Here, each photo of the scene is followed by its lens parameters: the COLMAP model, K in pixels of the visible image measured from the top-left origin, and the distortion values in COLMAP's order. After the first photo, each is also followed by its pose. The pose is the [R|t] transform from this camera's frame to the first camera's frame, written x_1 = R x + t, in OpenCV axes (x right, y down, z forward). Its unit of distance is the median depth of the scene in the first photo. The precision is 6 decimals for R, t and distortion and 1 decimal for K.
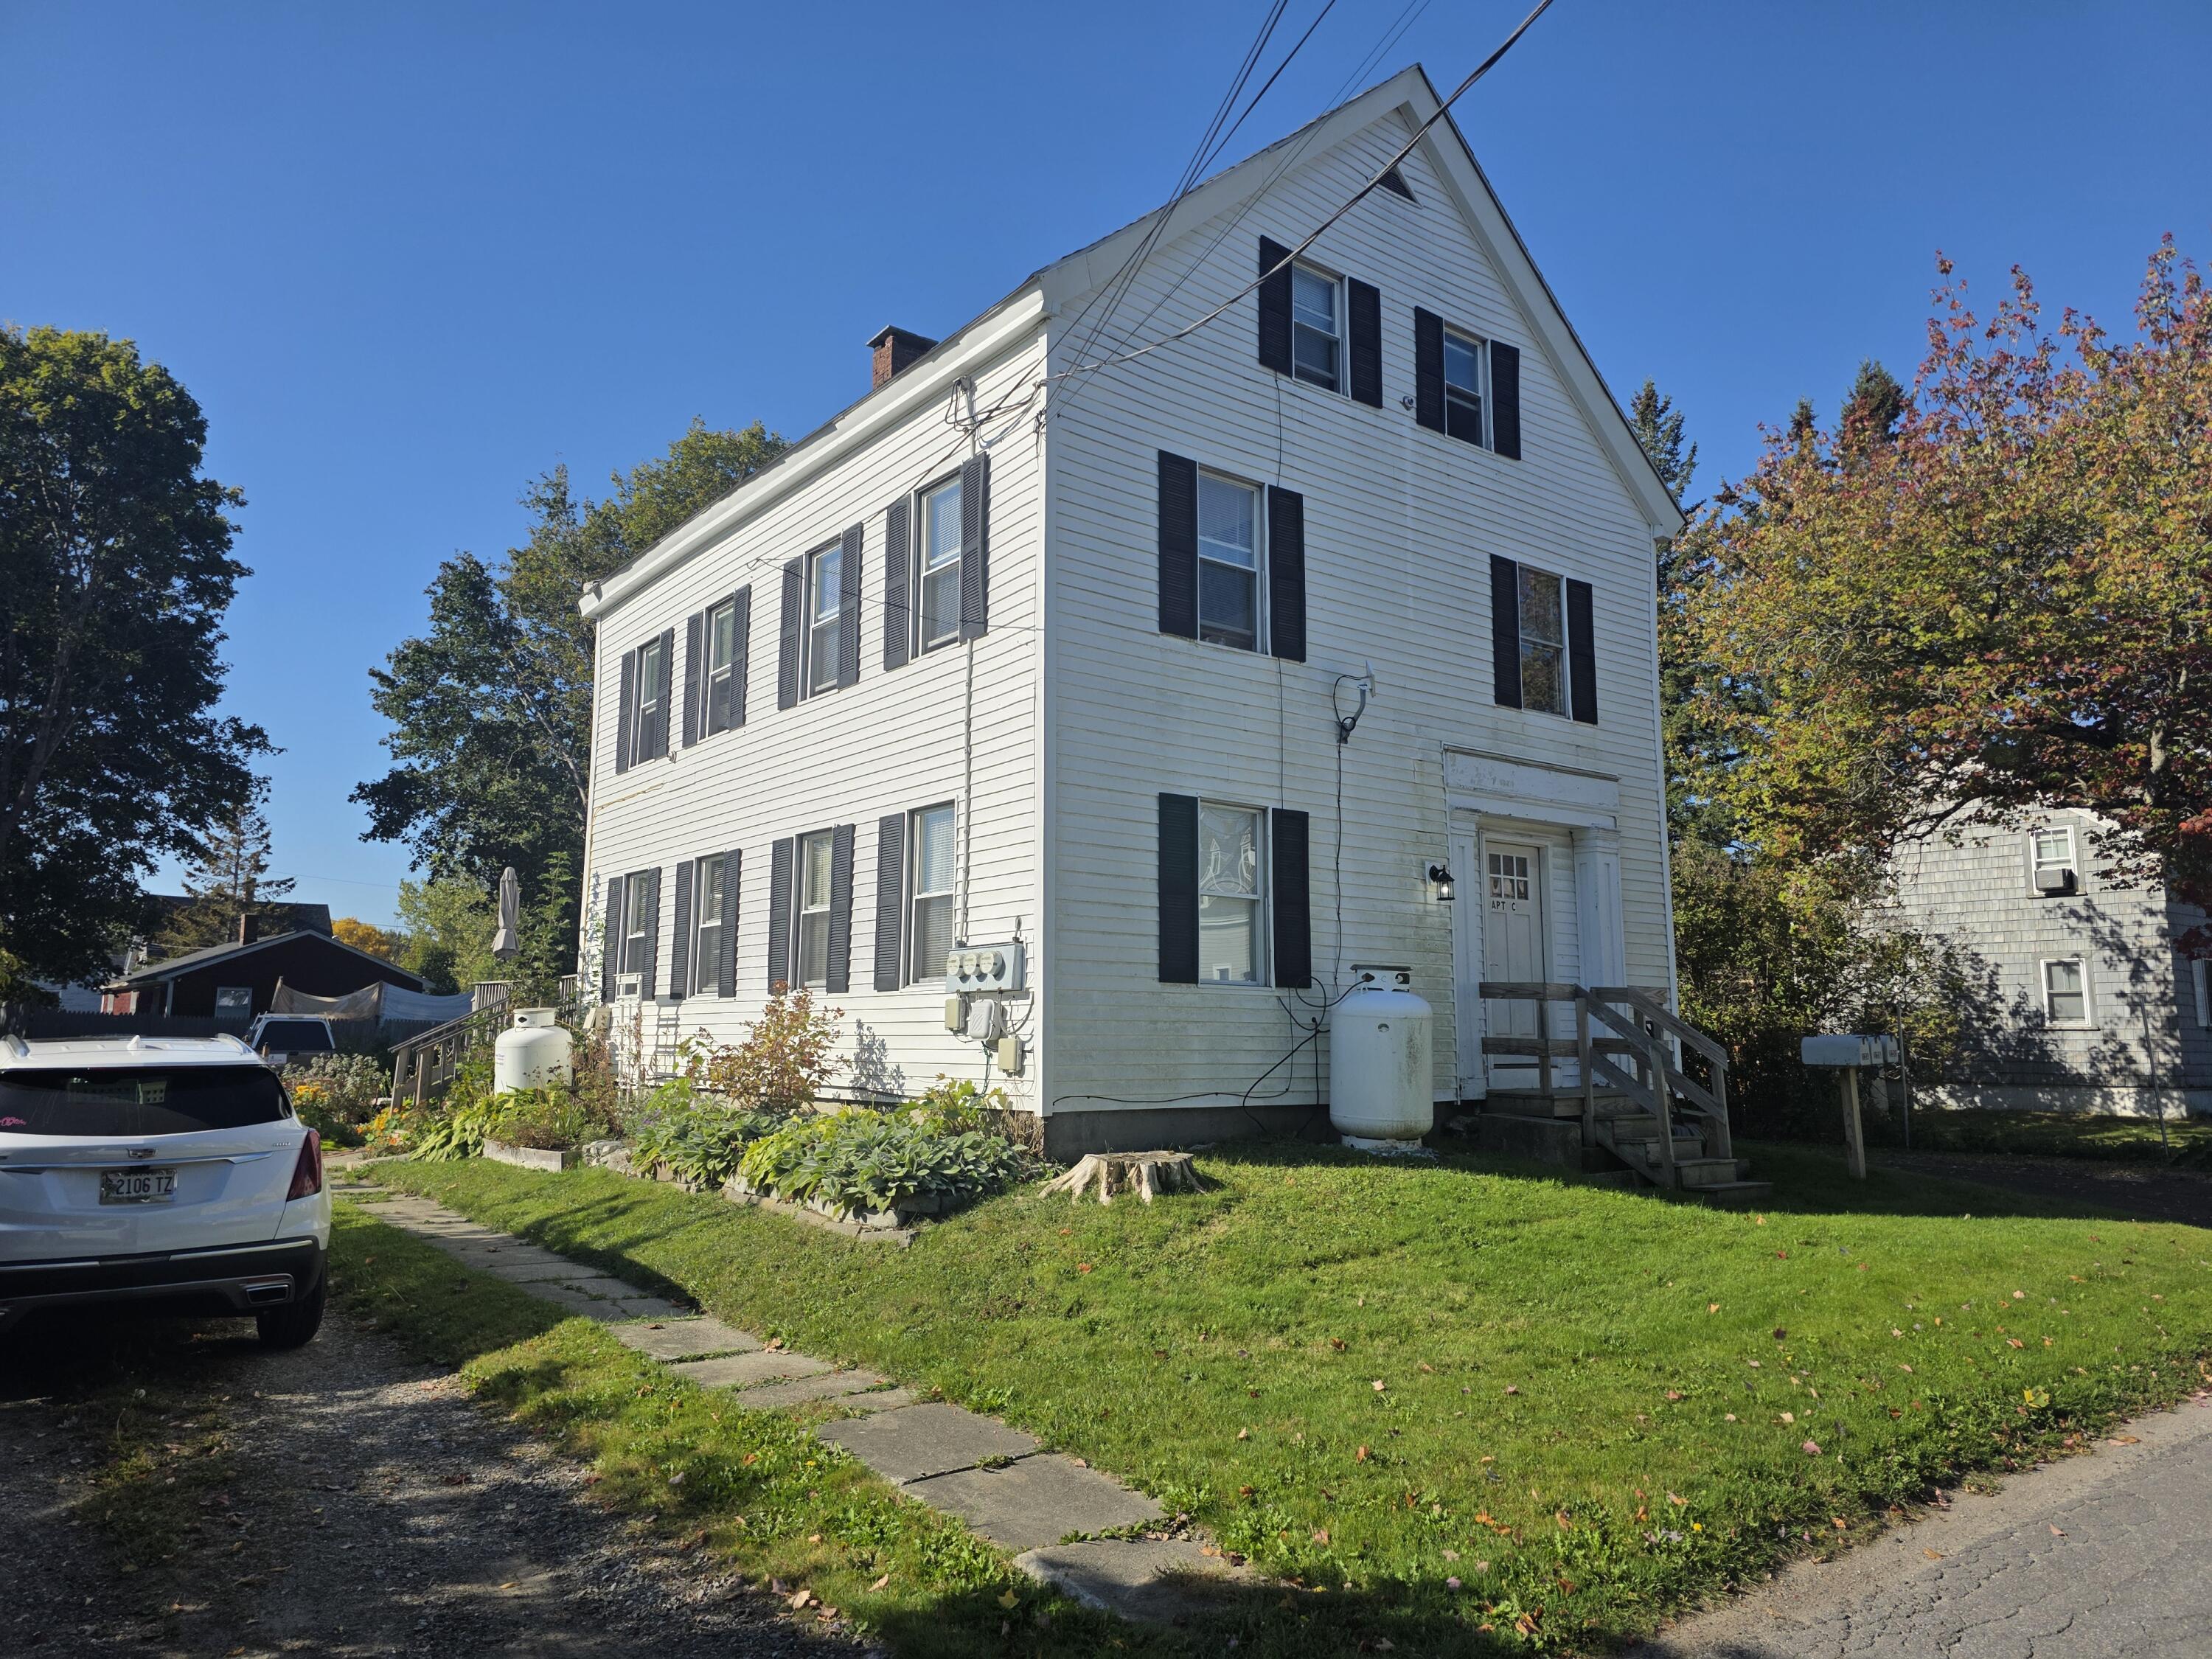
lens RADIAL K [[1486.7, 0, 1106.0], [0, 1486.7, 829.5], [0, 0, 1]] dist [0.000008, 0.000204]
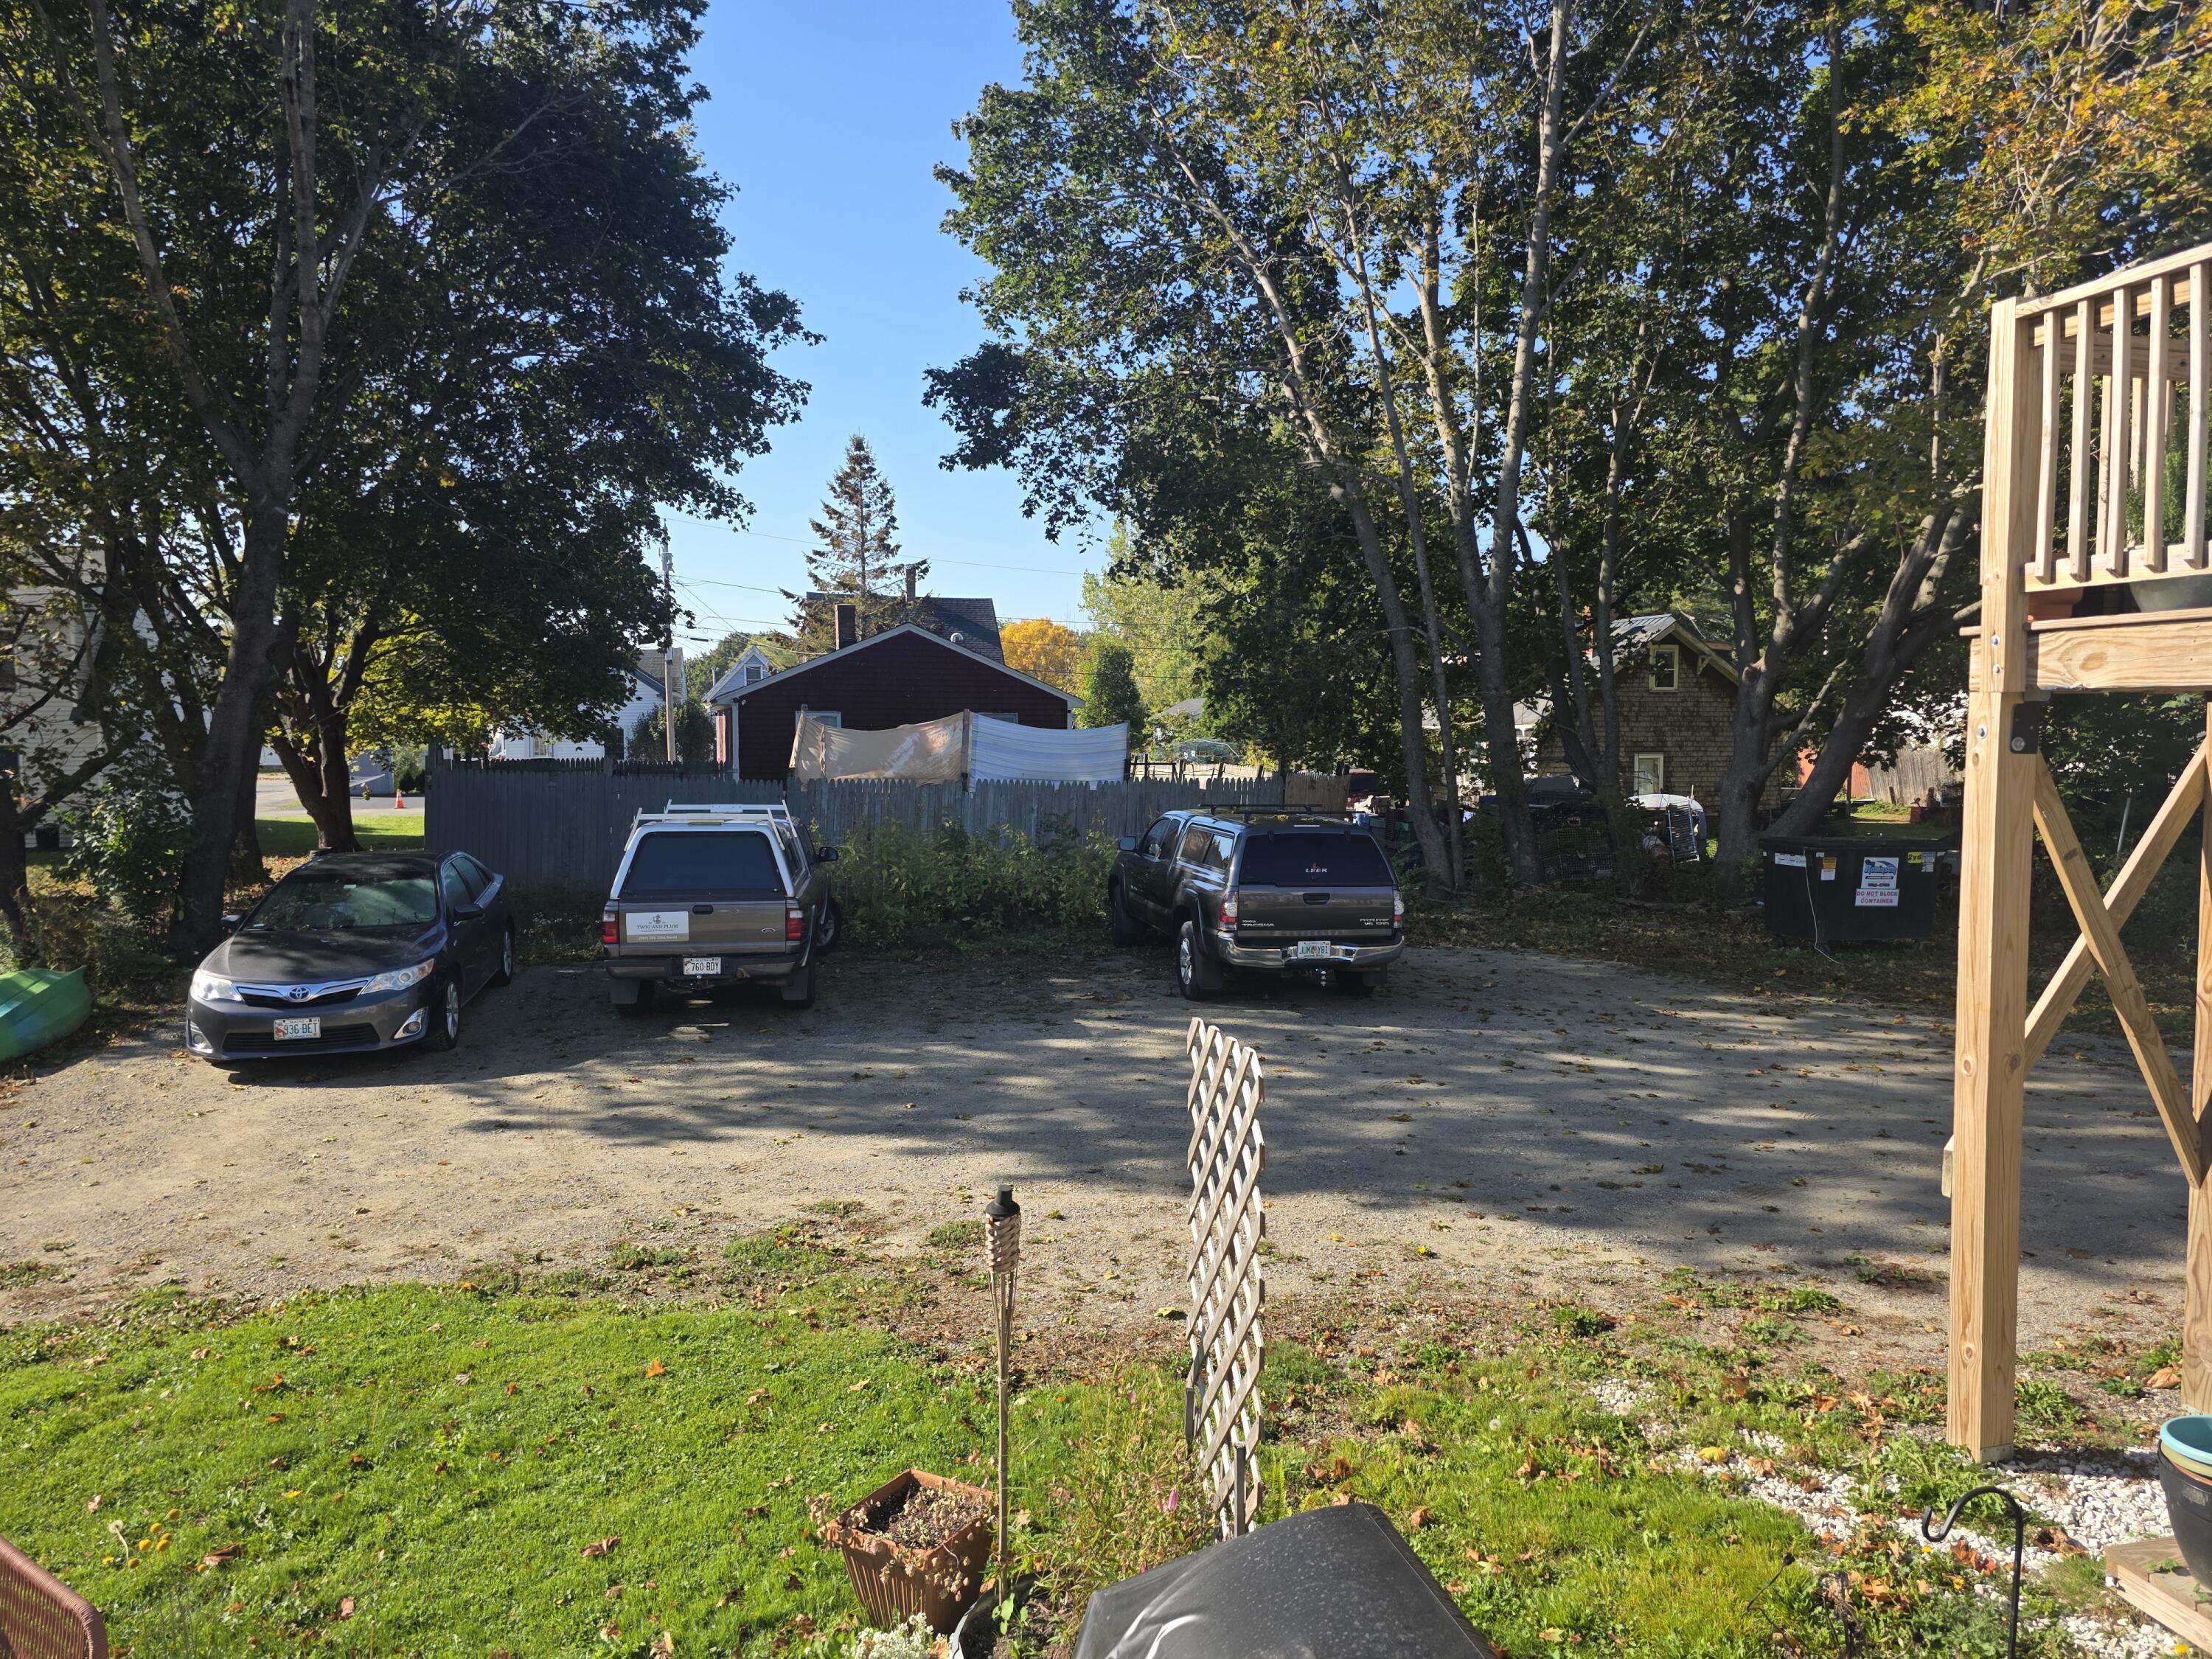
lens RADIAL K [[1486.7, 0, 1106.0], [0, 1486.7, 829.5], [0, 0, 1]] dist [0.000008, 0.000204]
pose [[0.901559, 0.022992, -0.432046, -0.179667], [0.067174, 0.979039, 0.192275, 0.037978], [0.427410, -0.202370, 0.881117, 0.466862]]
